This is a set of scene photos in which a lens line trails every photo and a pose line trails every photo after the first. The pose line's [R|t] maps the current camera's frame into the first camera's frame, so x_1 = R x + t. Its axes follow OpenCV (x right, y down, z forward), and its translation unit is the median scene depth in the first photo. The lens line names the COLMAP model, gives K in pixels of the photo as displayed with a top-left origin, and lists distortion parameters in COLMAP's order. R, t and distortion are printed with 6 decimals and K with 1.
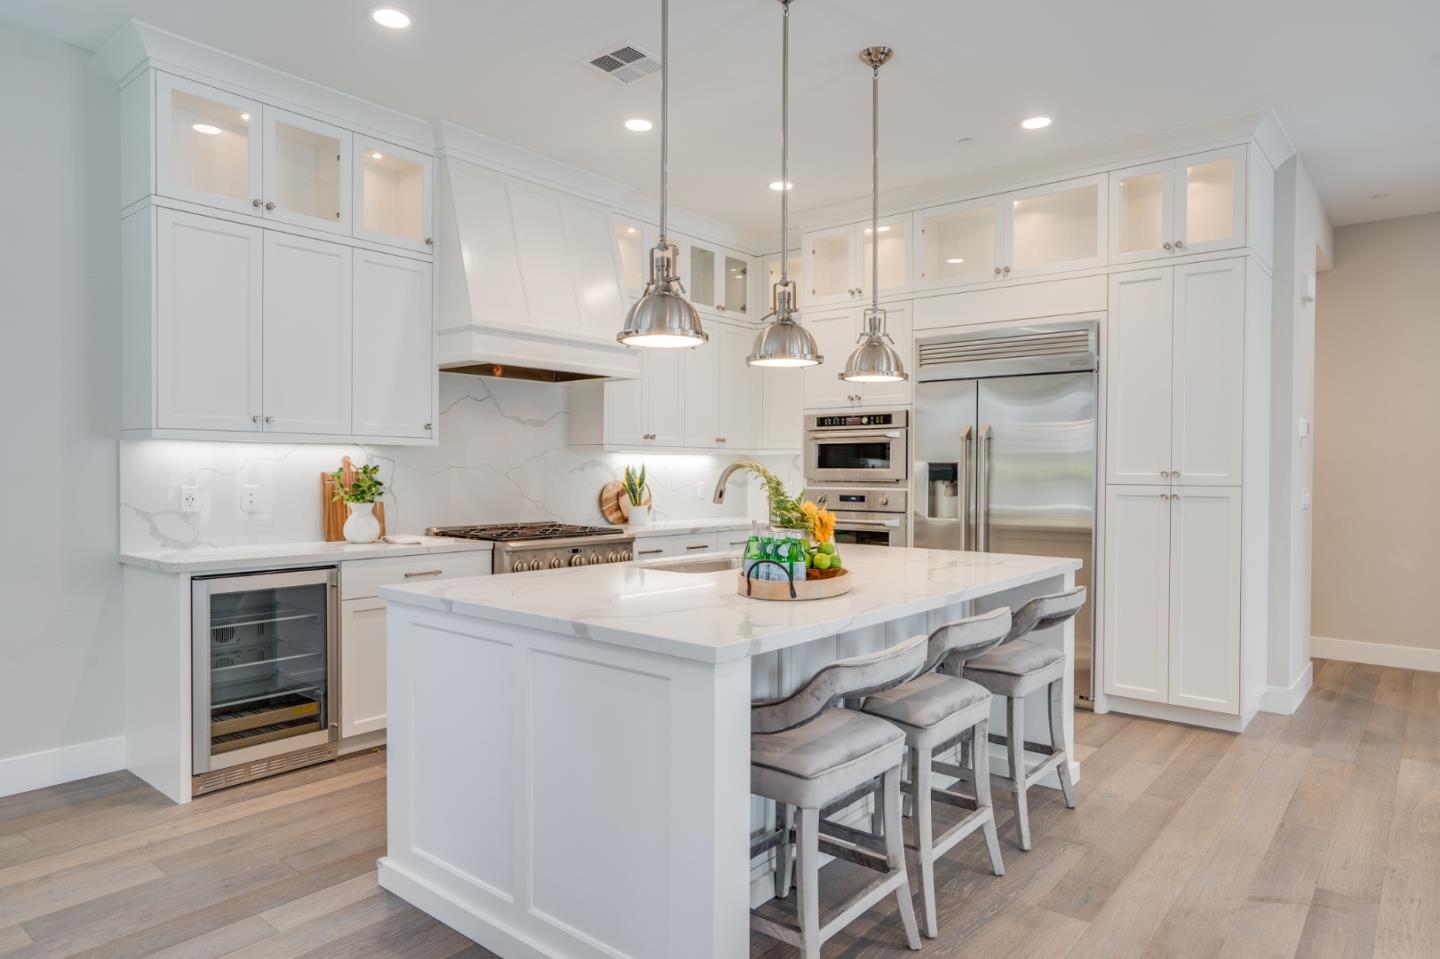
lens RADIAL K [[896.5, 0, 760.2], [0, 896.5, 478.7], [0, 0, 1]] dist [0.001382, 0.000919]
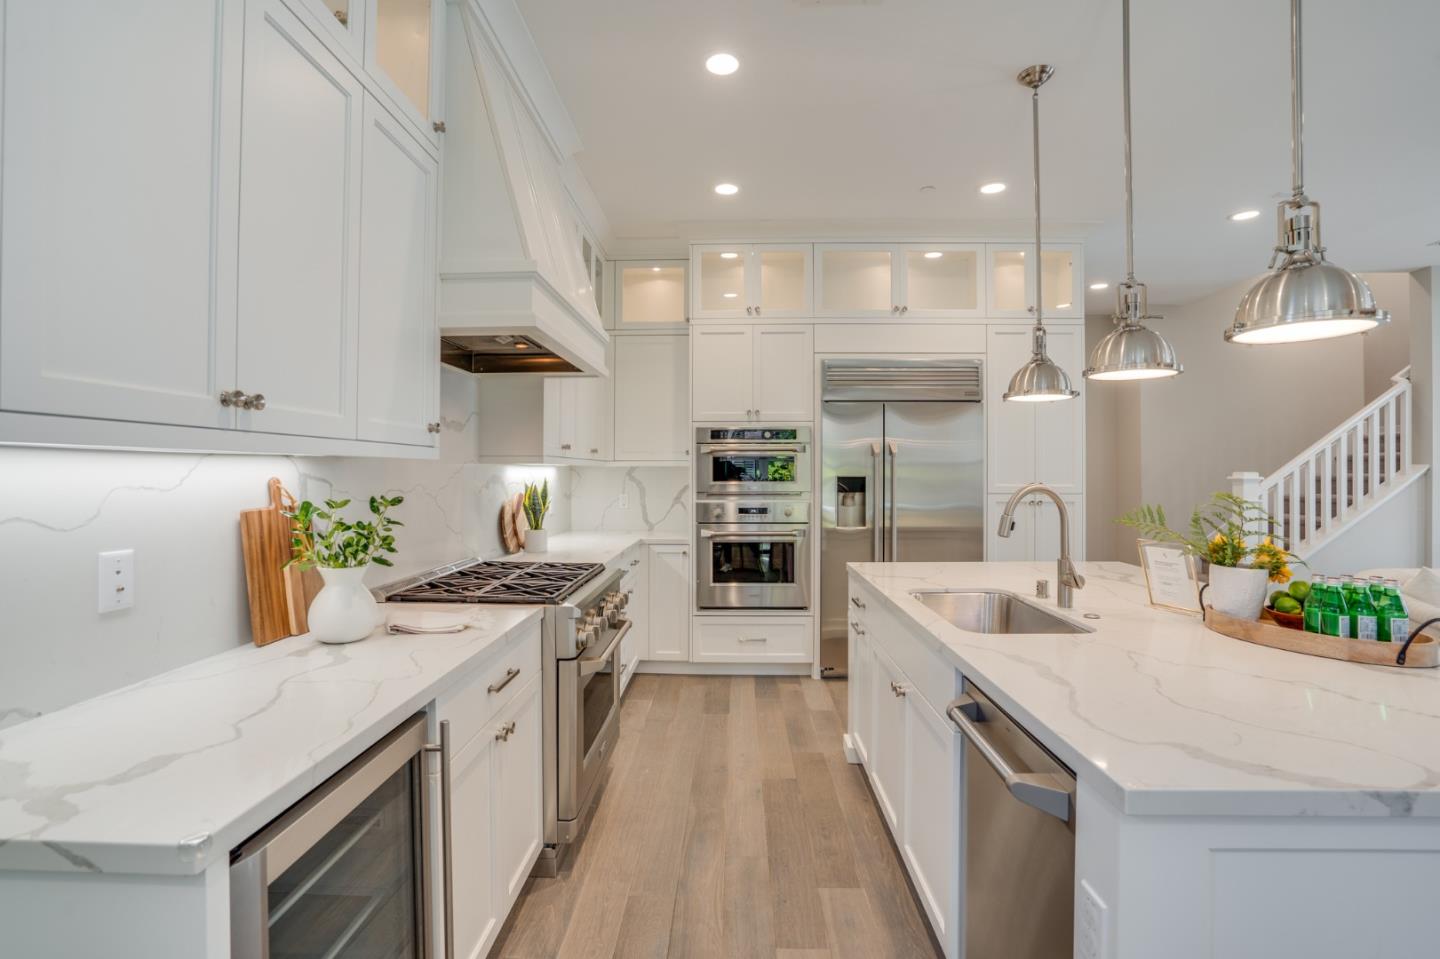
lens RADIAL K [[667.4, 0, 723.9], [0, 667.4, 457.6], [0, 0, 1]] dist [-0.015463, 0.000049]
pose [[0.793555, 0.008548, 0.608438, -0.401887], [0.007783, 0.999677, -0.024195, -0.021102], [-0.608448, 0.023936, 0.793232, 0.432293]]
